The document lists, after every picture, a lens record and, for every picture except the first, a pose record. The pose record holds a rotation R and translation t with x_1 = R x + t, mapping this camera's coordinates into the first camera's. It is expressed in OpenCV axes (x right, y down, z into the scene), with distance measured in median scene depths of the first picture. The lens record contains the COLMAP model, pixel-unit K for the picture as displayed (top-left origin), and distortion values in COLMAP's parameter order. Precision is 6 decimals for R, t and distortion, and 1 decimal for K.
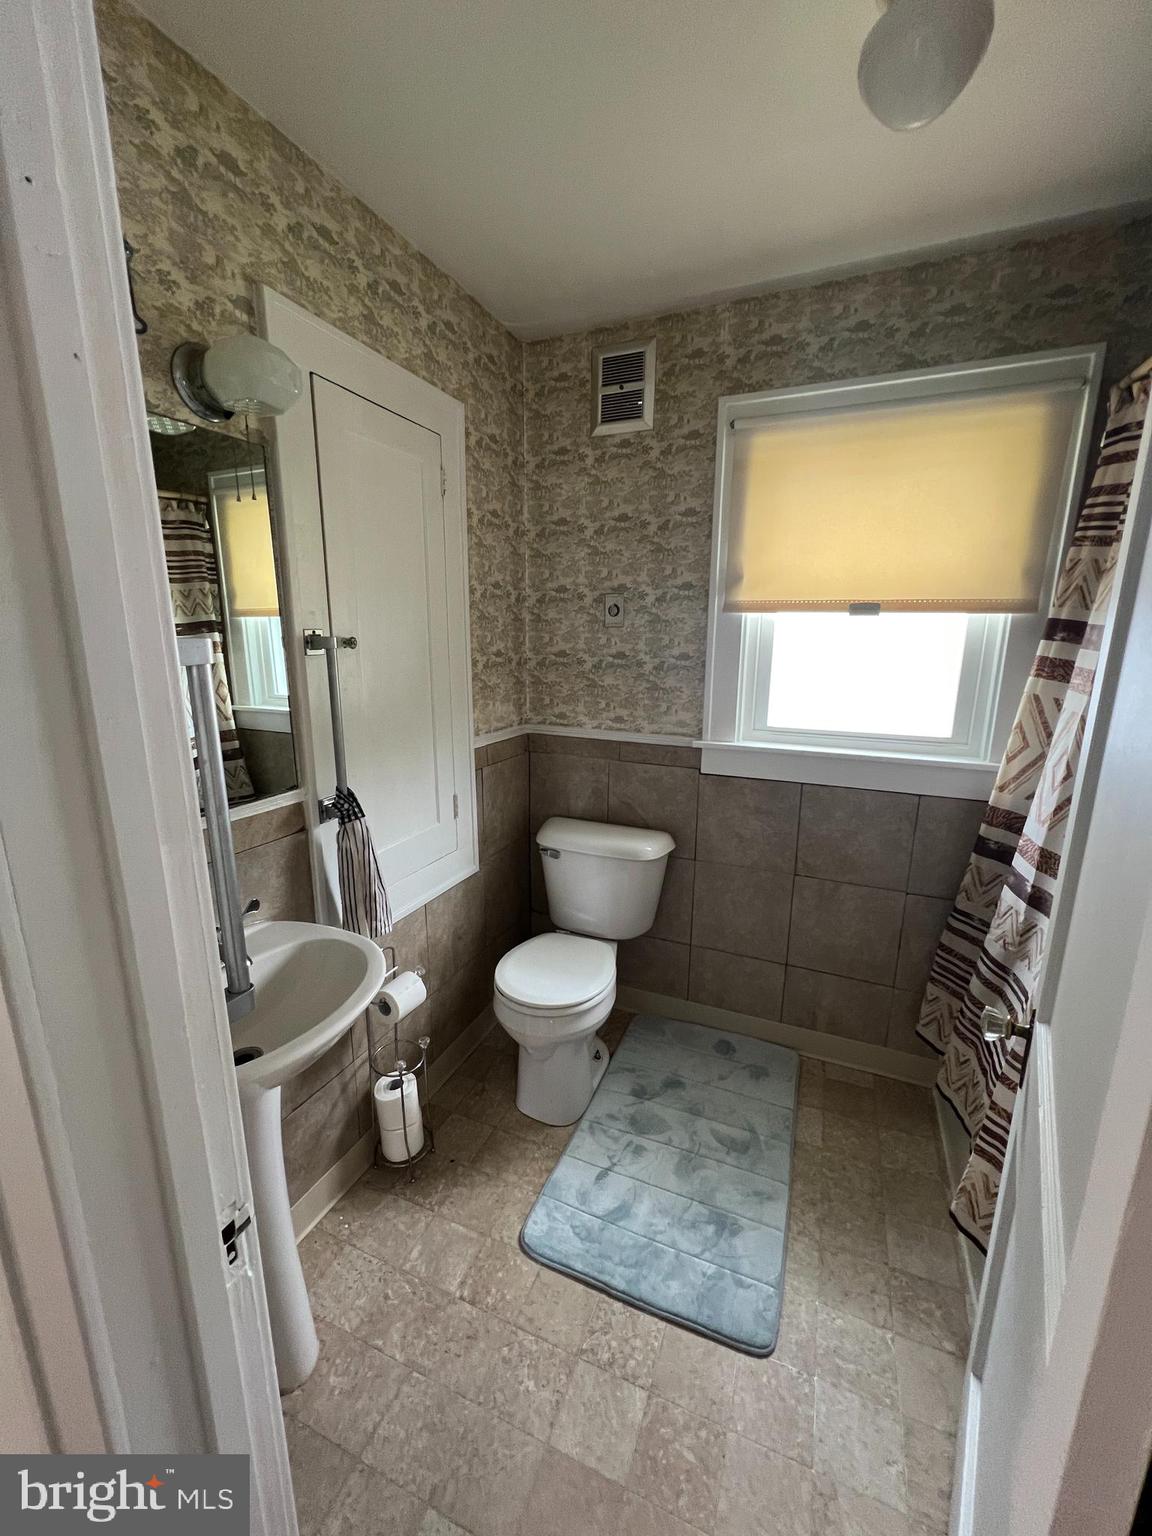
lens RADIAL K [[618.7, 0, 571.6], [0, 618.7, 768.6], [0, 0, 1]] dist [-0.001378, 0.000368]
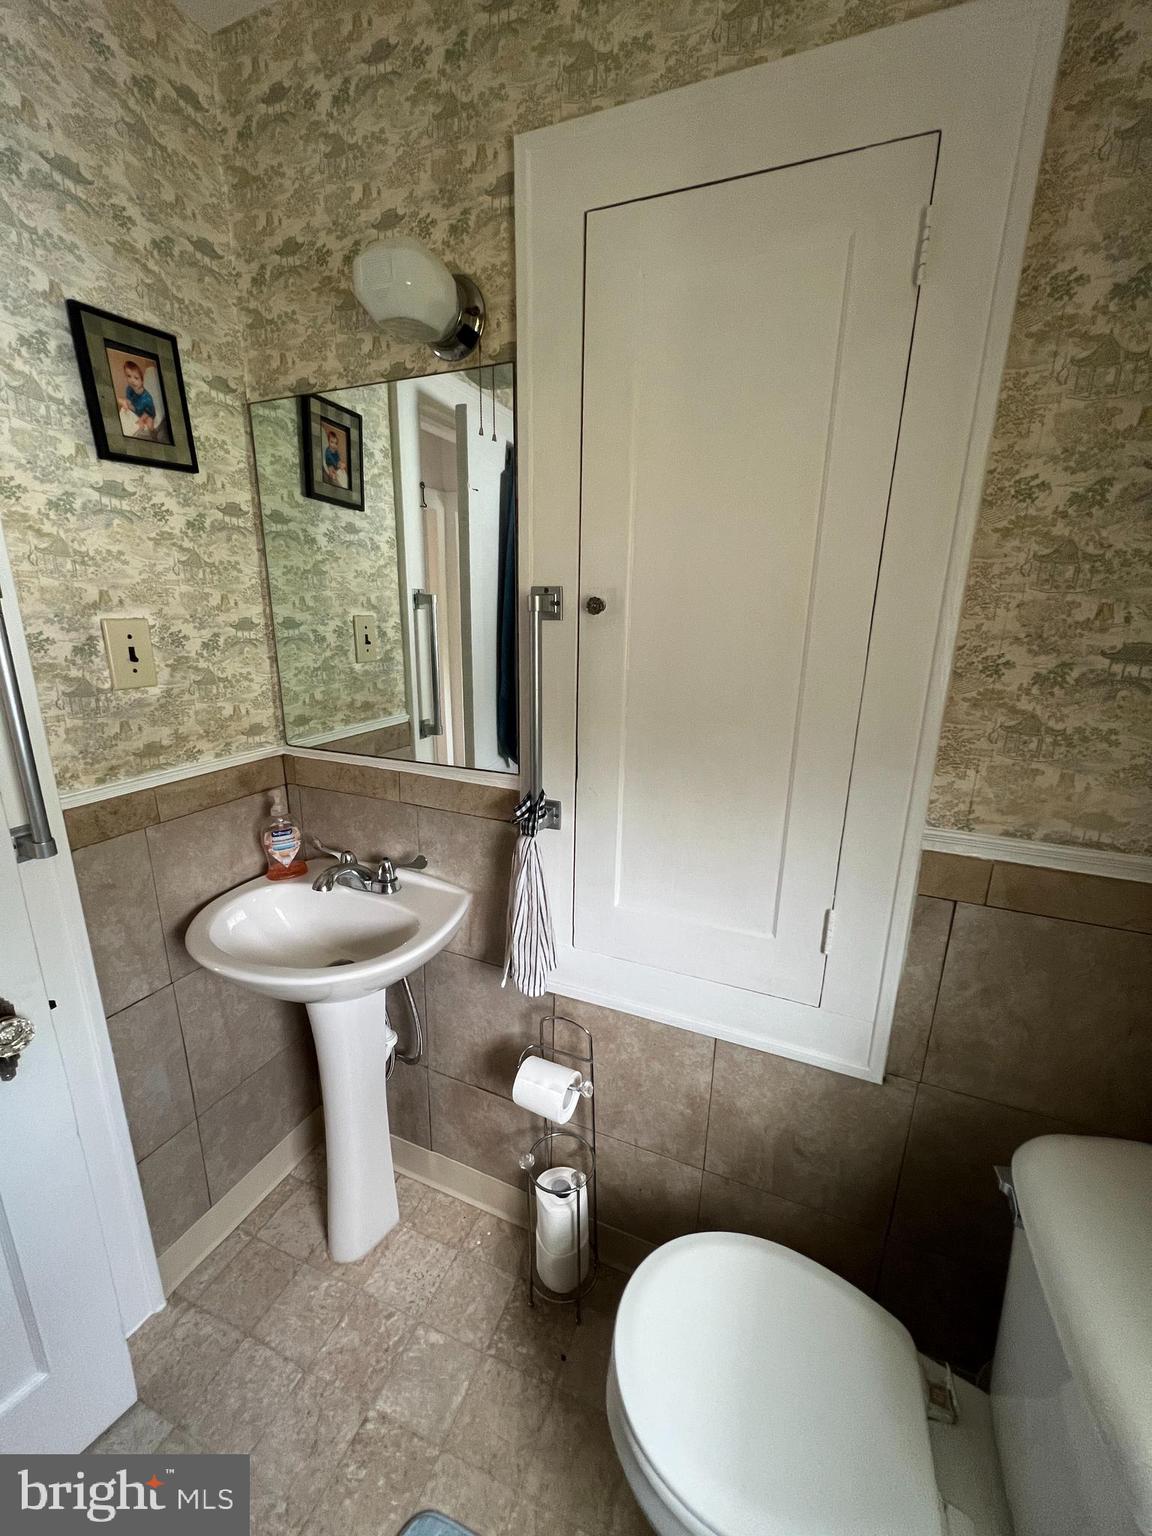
lens RADIAL K [[618.7, 0, 571.6], [0, 618.7, 768.6], [0, 0, 1]] dist [-0.001378, 0.000368]
pose [[0.017400, 0.255360, -0.966689, 0.325240], [-0.228577, 0.942248, 0.244789, -0.172908], [0.973370, 0.216703, 0.074765, 0.846796]]
